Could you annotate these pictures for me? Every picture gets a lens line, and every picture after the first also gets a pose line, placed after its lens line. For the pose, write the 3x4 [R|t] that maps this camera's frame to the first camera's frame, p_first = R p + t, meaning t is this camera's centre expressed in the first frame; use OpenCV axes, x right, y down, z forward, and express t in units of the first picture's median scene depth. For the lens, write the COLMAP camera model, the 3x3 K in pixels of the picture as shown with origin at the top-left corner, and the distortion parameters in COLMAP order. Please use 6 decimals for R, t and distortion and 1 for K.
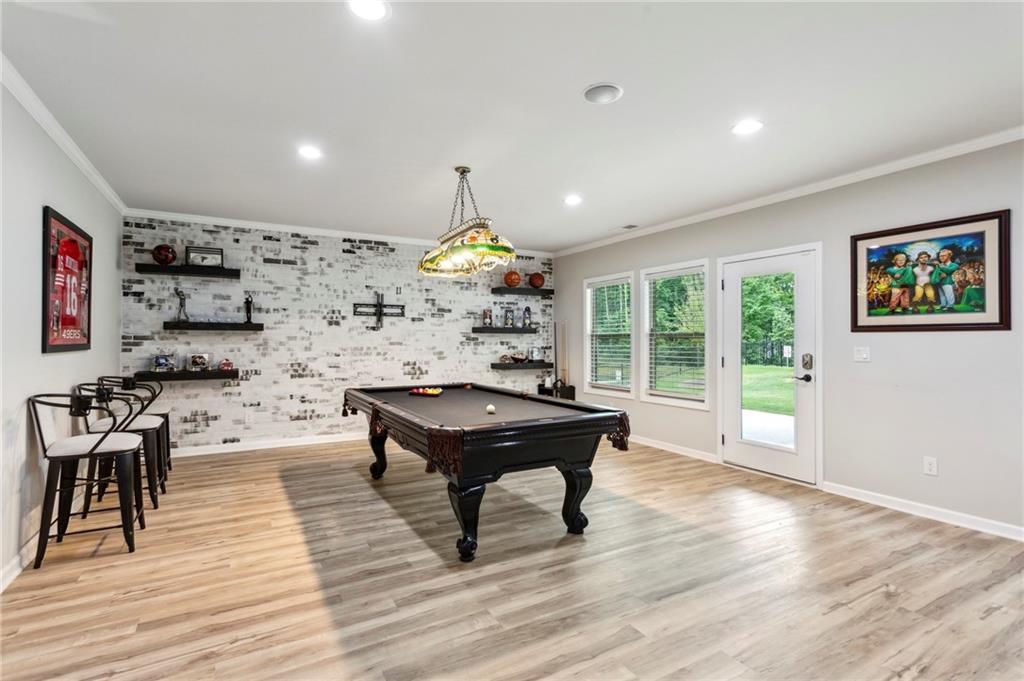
lens RADIAL K [[490.8, 0, 511.1], [0, 490.8, 335.5], [0, 0, 1]] dist [0.002841, 0.004019]
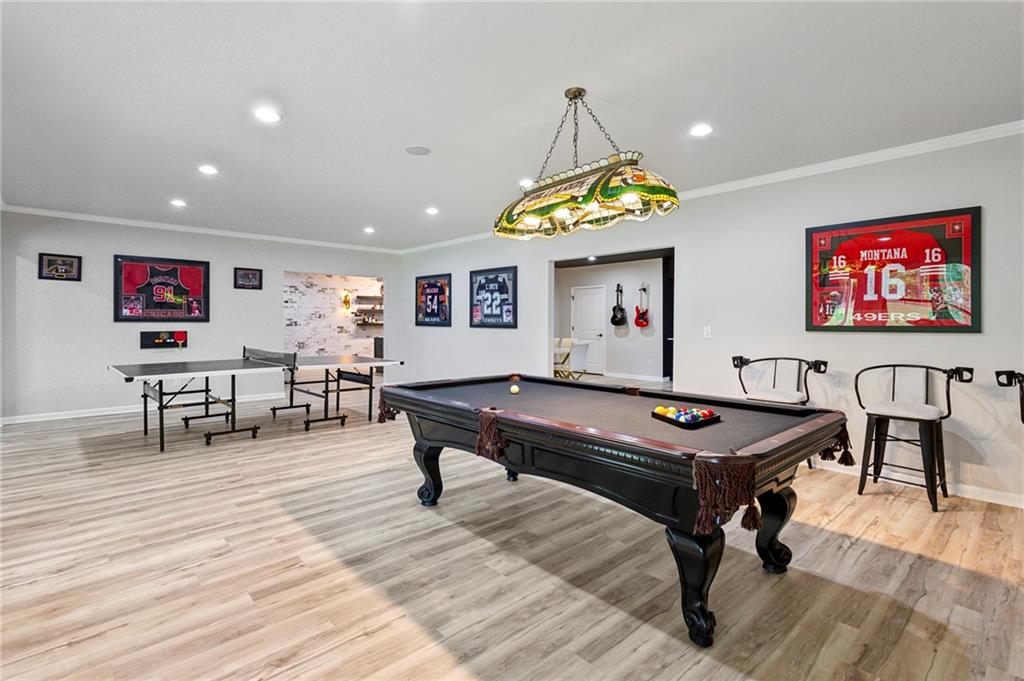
lens RADIAL K [[490.8, 0, 510.3], [0, 490.8, 318.5], [0, 0, 1]] dist [0.002841, 0.004019]
pose [[-0.977046, -0.007988, -0.212879, 0.117803], [-0.004589, 0.999854, -0.016454, 0.014244], [0.212979, -0.015100, -0.976940, 1.278488]]
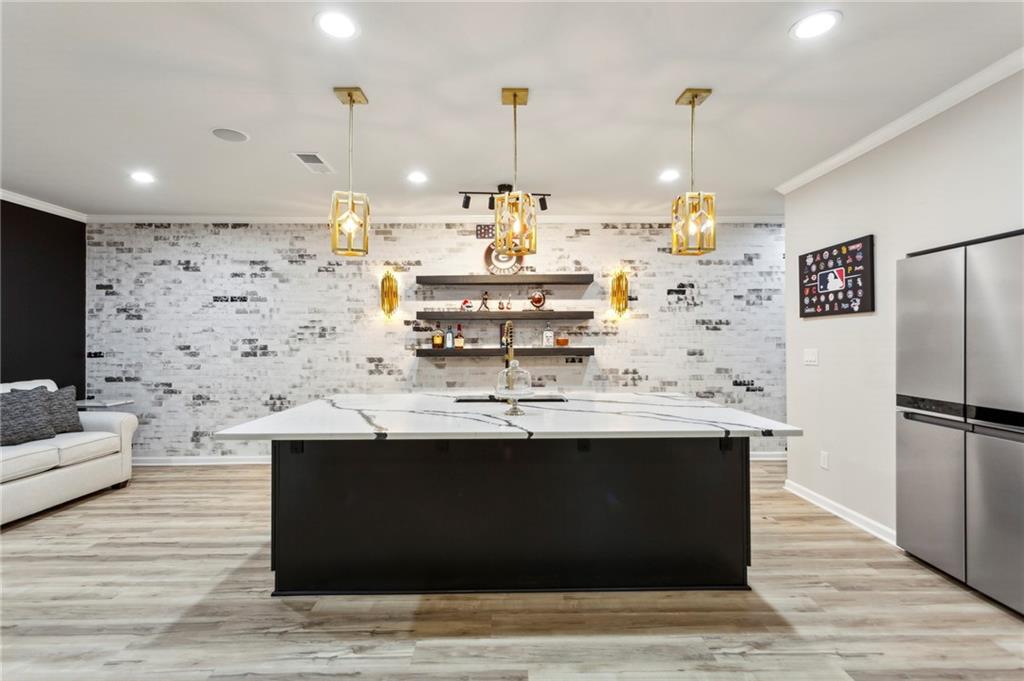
lens RADIAL K [[490.8, 0, 509.6], [0, 490.8, 335.5], [0, 0, 1]] dist [0.002841, 0.004019]
pose [[-0.869550, 0.005743, 0.493812, -0.297223], [-0.004277, 0.999807, -0.019160, -0.009716], [-0.493827, -0.018773, -0.869357, -0.689678]]
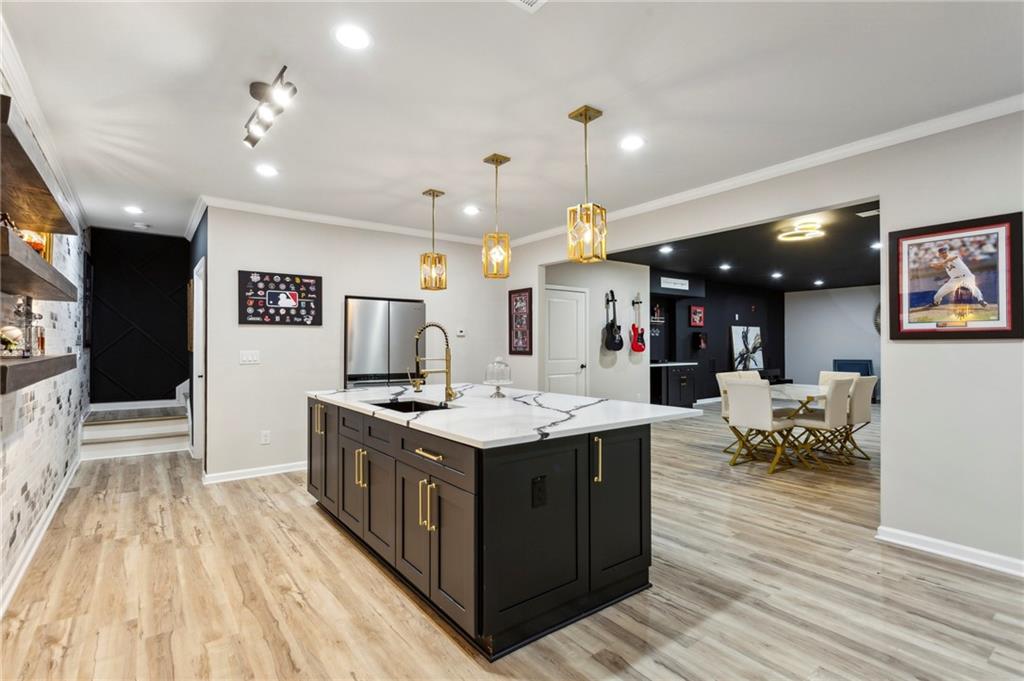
lens RADIAL K [[490.8, 0, 514.8], [0, 490.8, 337.3], [0, 0, 1]] dist [0.002841, 0.004019]
pose [[0.131537, -0.019741, -0.991115, 0.636912], [0.010986, 0.999769, -0.018455, -0.008014], [0.991250, -0.008460, 0.131723, -1.205289]]
